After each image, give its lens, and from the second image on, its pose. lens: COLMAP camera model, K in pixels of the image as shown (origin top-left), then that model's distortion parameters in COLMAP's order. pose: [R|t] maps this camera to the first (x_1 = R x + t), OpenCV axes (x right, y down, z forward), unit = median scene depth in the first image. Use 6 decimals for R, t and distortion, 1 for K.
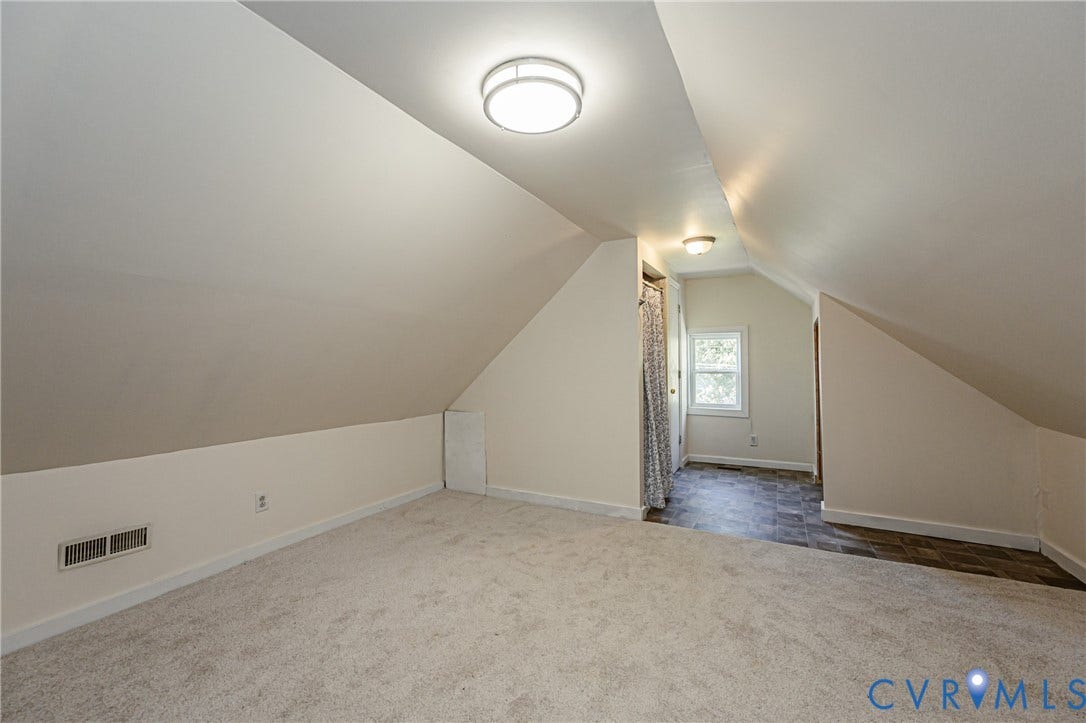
lens RADIAL K [[435.4, 0, 541.4], [0, 435.4, 360.3], [0, 0, 1]] dist [-0.000643, 0.000037]
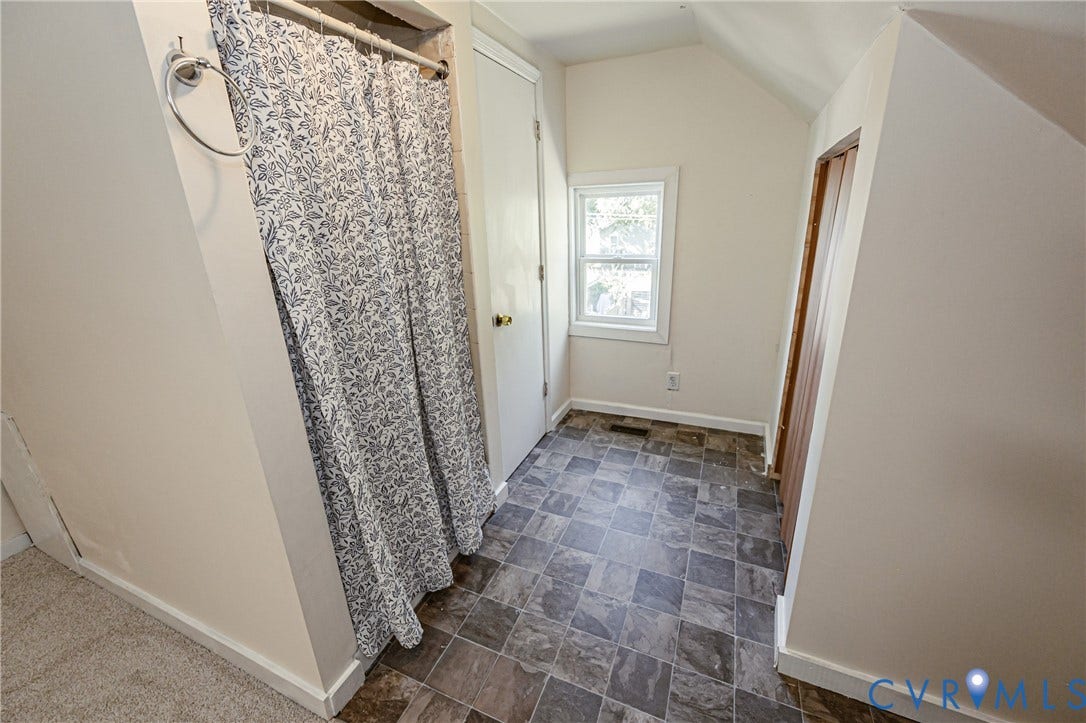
lens RADIAL K [[429.5, 0, 538.0], [0, 429.5, 361.5], [0, 0, 1]] dist [-0.000630, 0.000306]
pose [[0.996113, -0.056177, 0.067853, 0.379335], [0.030839, 0.943909, 0.328763, -0.050010], [-0.082516, -0.325392, 0.941972, 0.678244]]
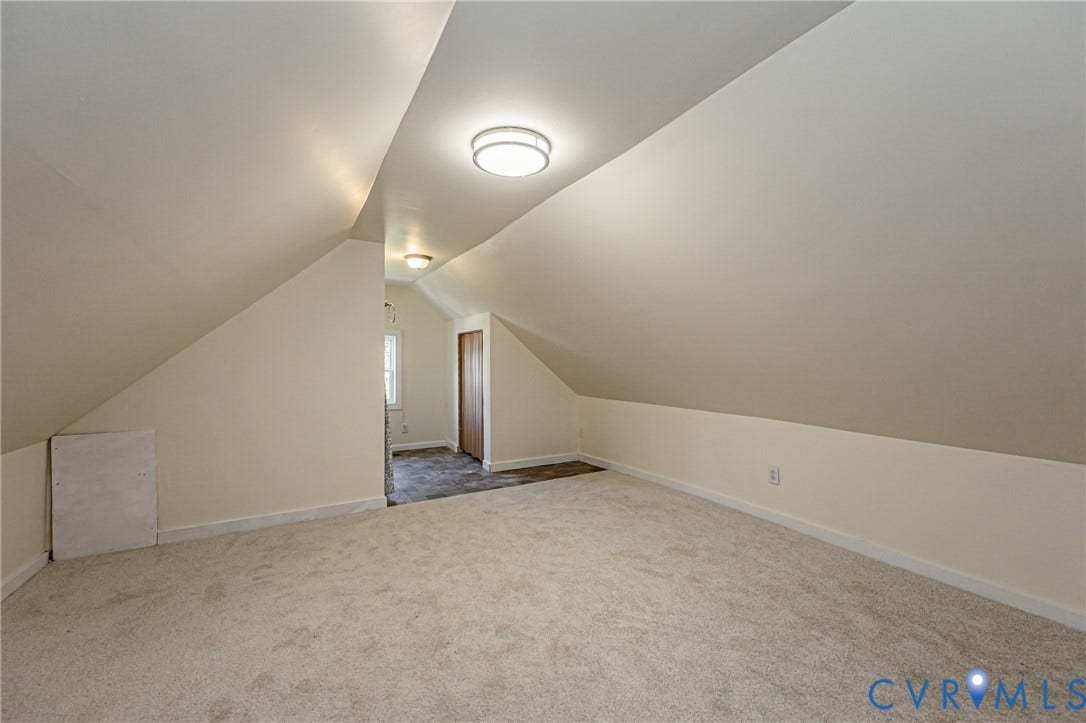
lens RADIAL K [[435.4, 0, 541.4], [0, 435.4, 360.3], [0, 0, 1]] dist [-0.000643, 0.000037]
pose [[0.522601, 0.009475, 0.852525, -0.456198], [-0.010993, 0.999930, -0.004374, 0.003971], [-0.852507, -0.007085, 0.522668, 0.102377]]
